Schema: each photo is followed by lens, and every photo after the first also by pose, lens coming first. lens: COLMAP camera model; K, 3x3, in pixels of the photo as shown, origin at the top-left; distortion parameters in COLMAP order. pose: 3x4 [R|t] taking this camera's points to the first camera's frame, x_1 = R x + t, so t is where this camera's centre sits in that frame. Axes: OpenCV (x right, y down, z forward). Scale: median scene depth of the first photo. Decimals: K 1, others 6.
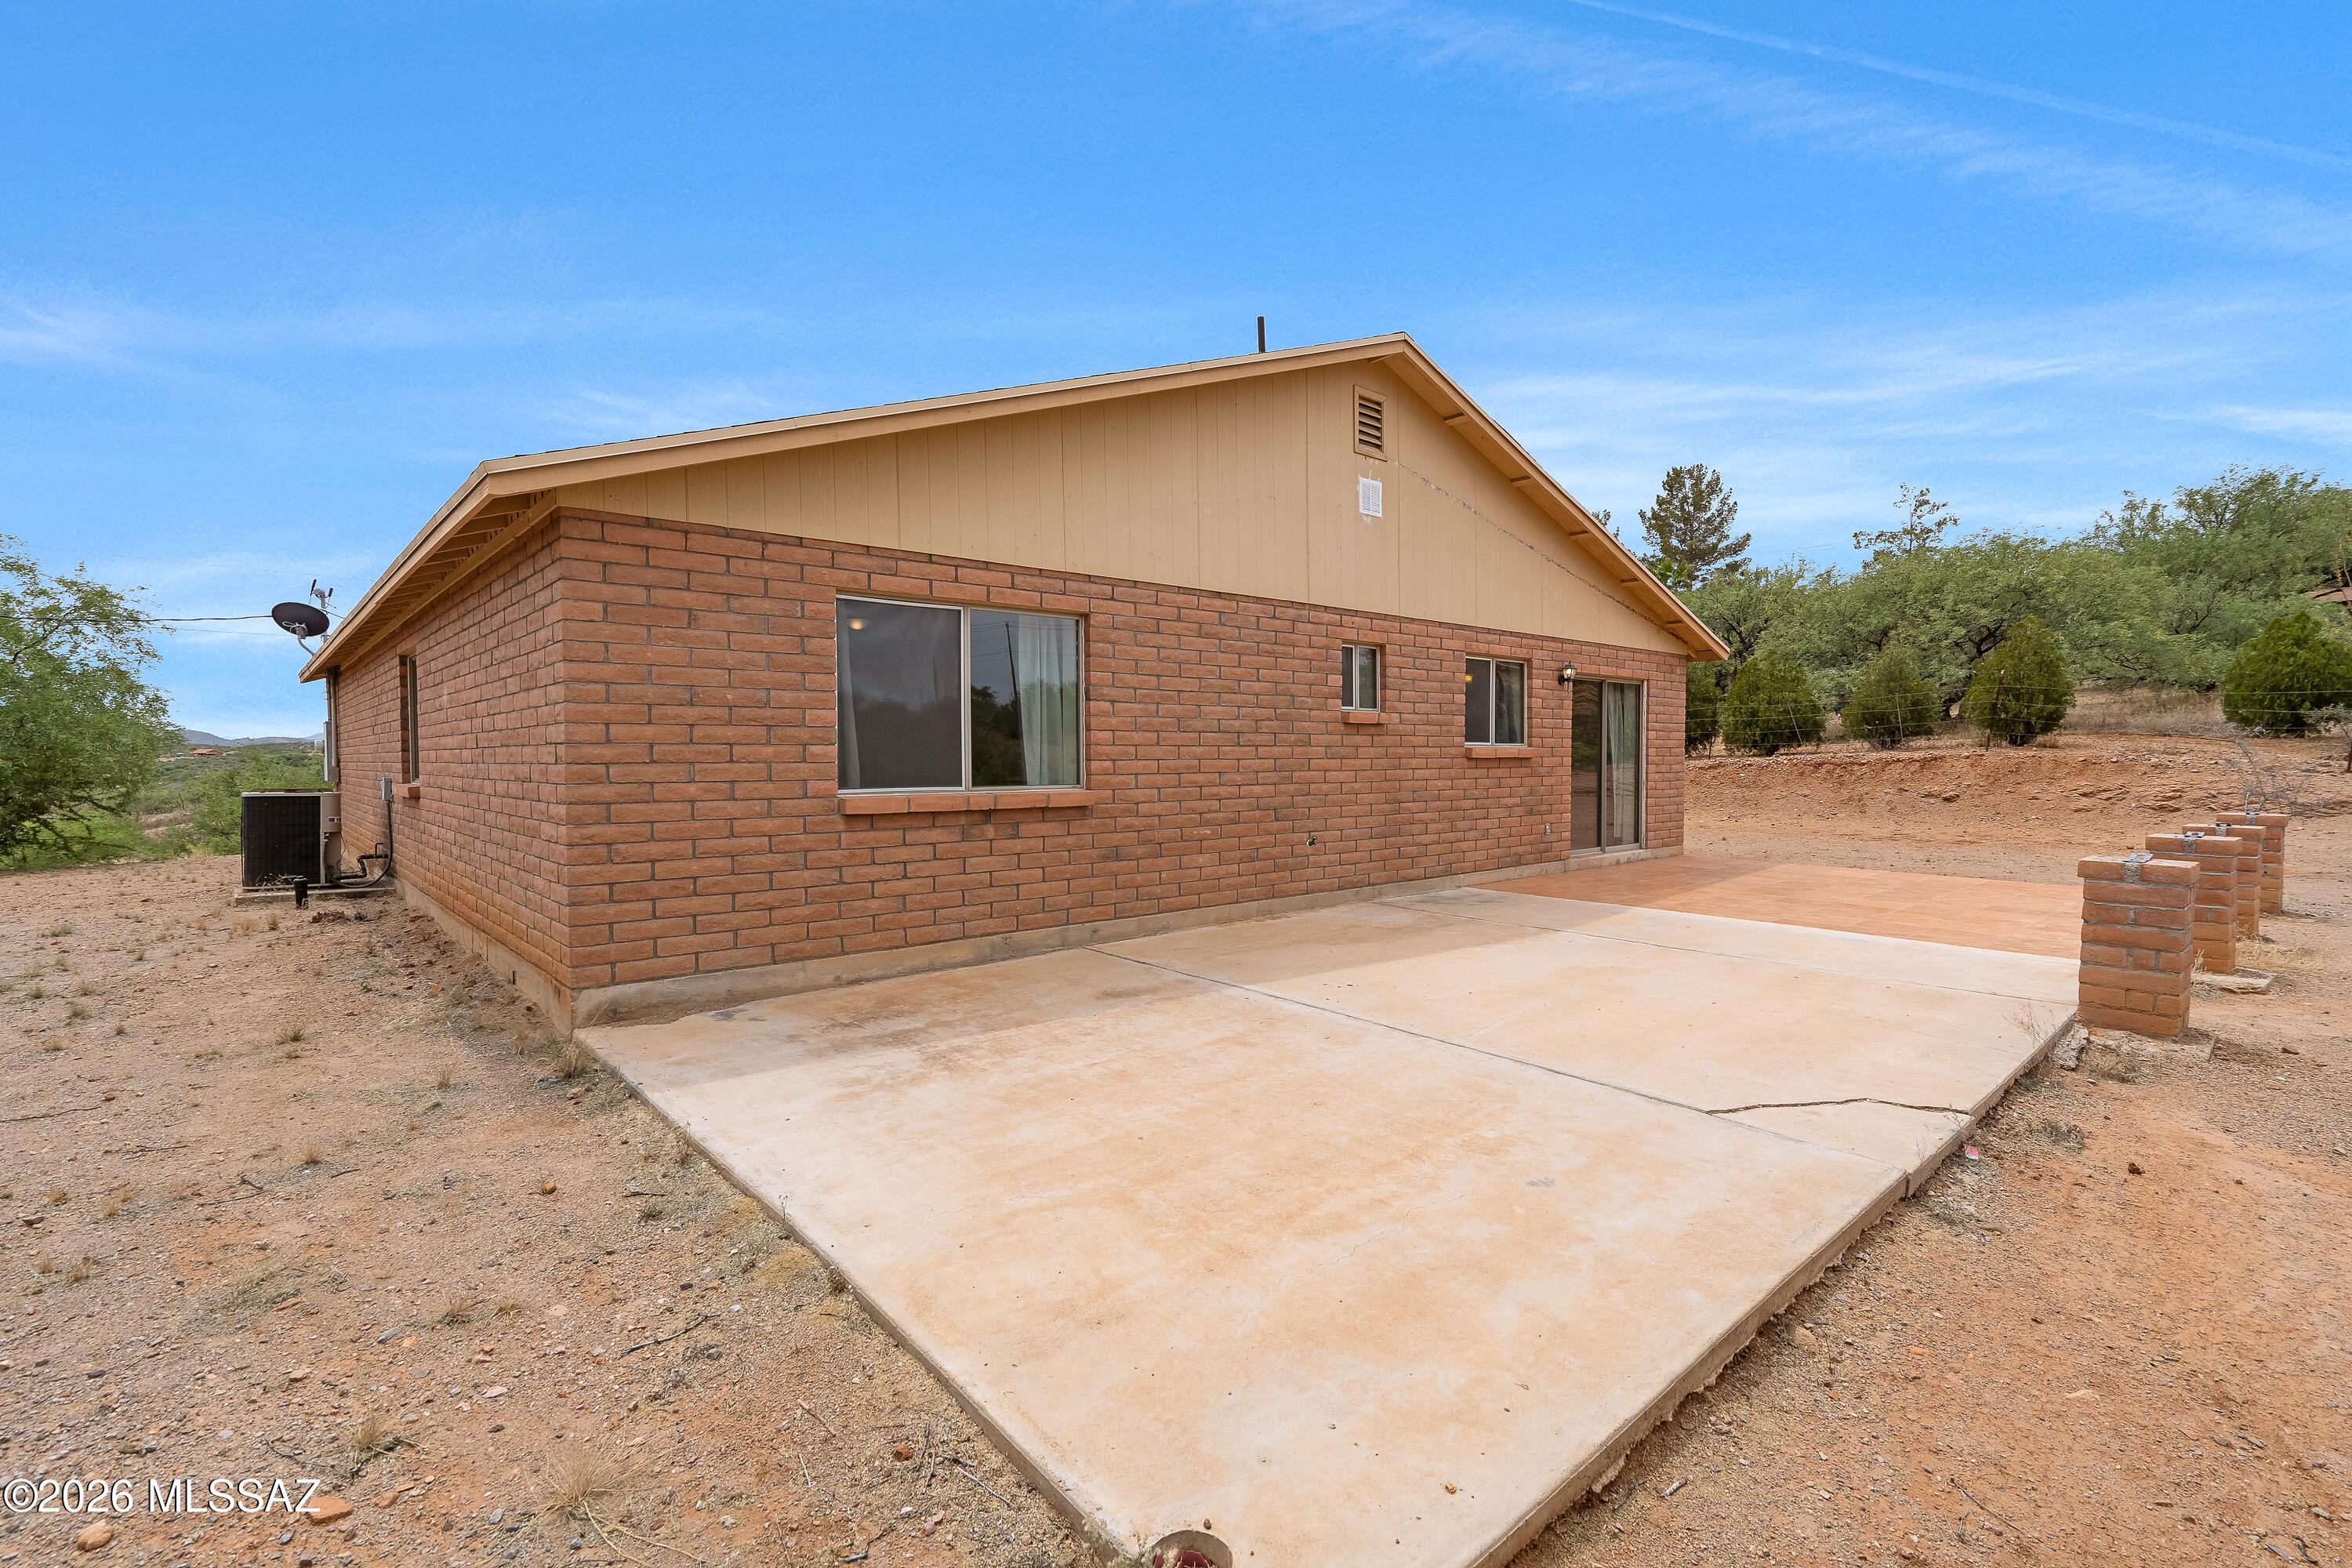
lens RADIAL K [[1091.6, 0, 1176.6], [0, 1091.6, 779.3], [0, 0, 1]] dist [-0.004455, 0.003150]
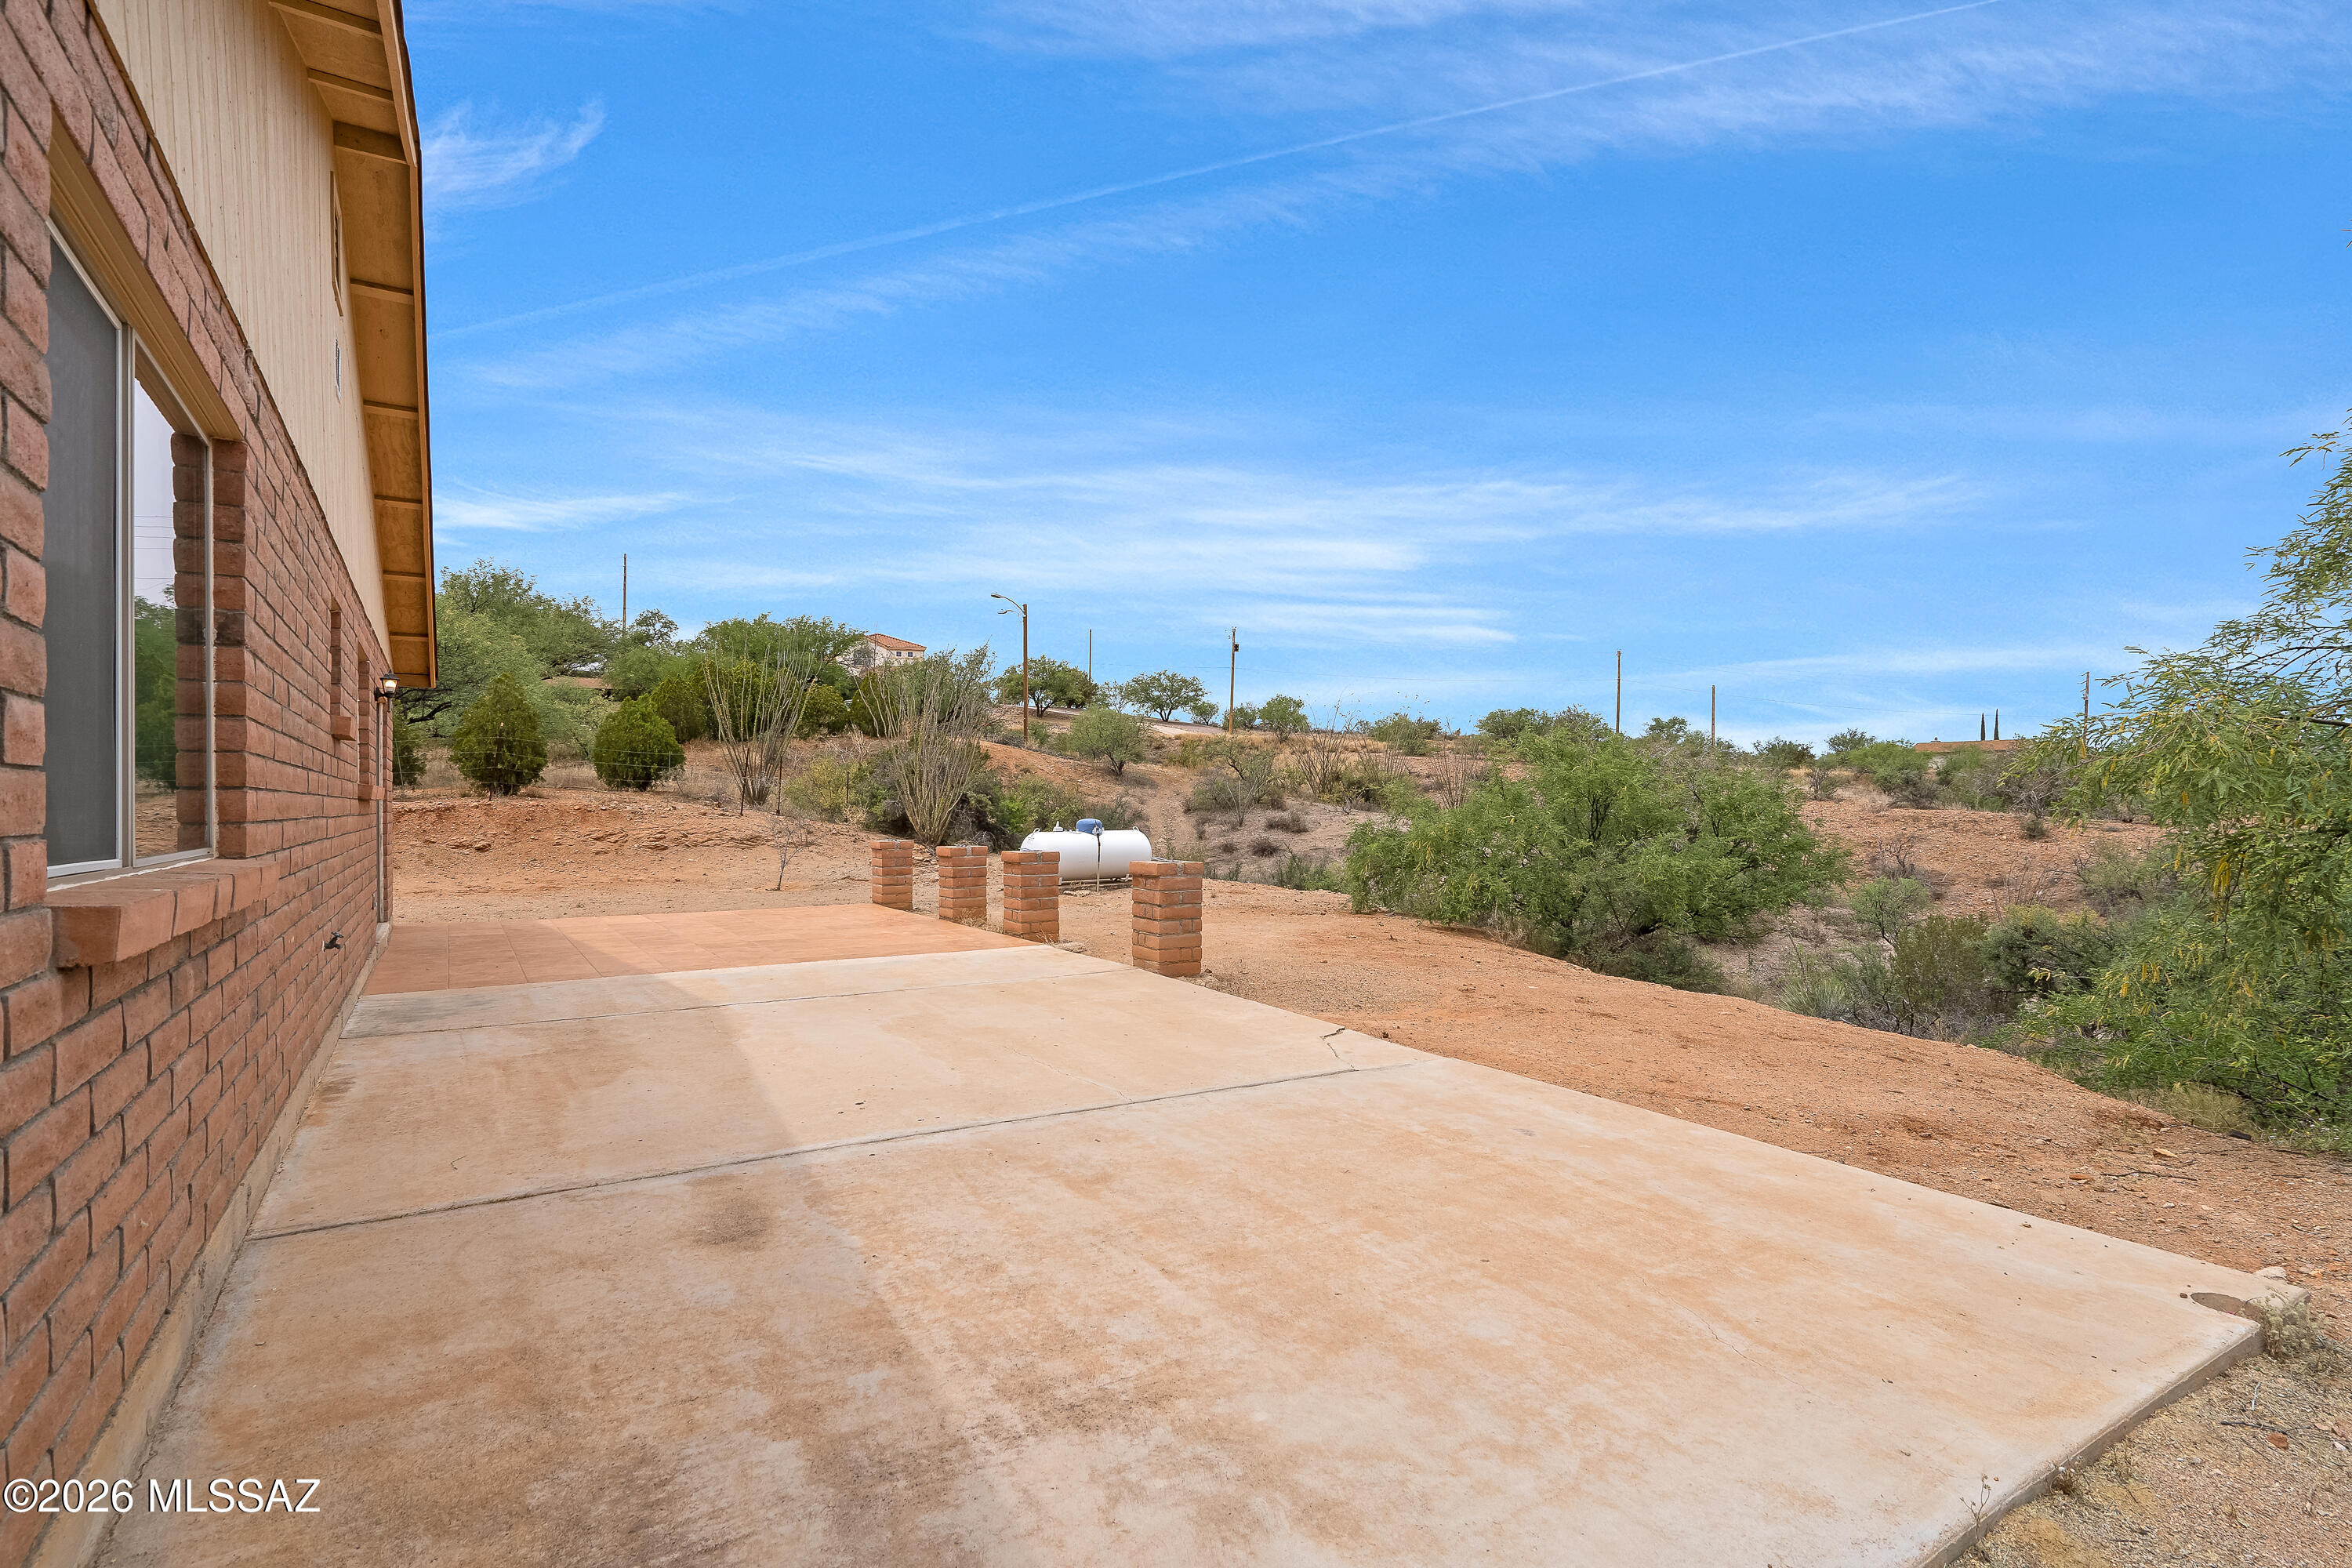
lens RADIAL K [[1091.6, 0, 1169.1], [0, 1091.6, 791.6], [0, 0, 1]] dist [-0.004455, 0.003150]
pose [[0.139252, 0.011465, 0.990191, -0.776195], [0.030000, 0.999425, -0.015791, 0.003153], [-0.989802, 0.031904, 0.138828, 1.031477]]
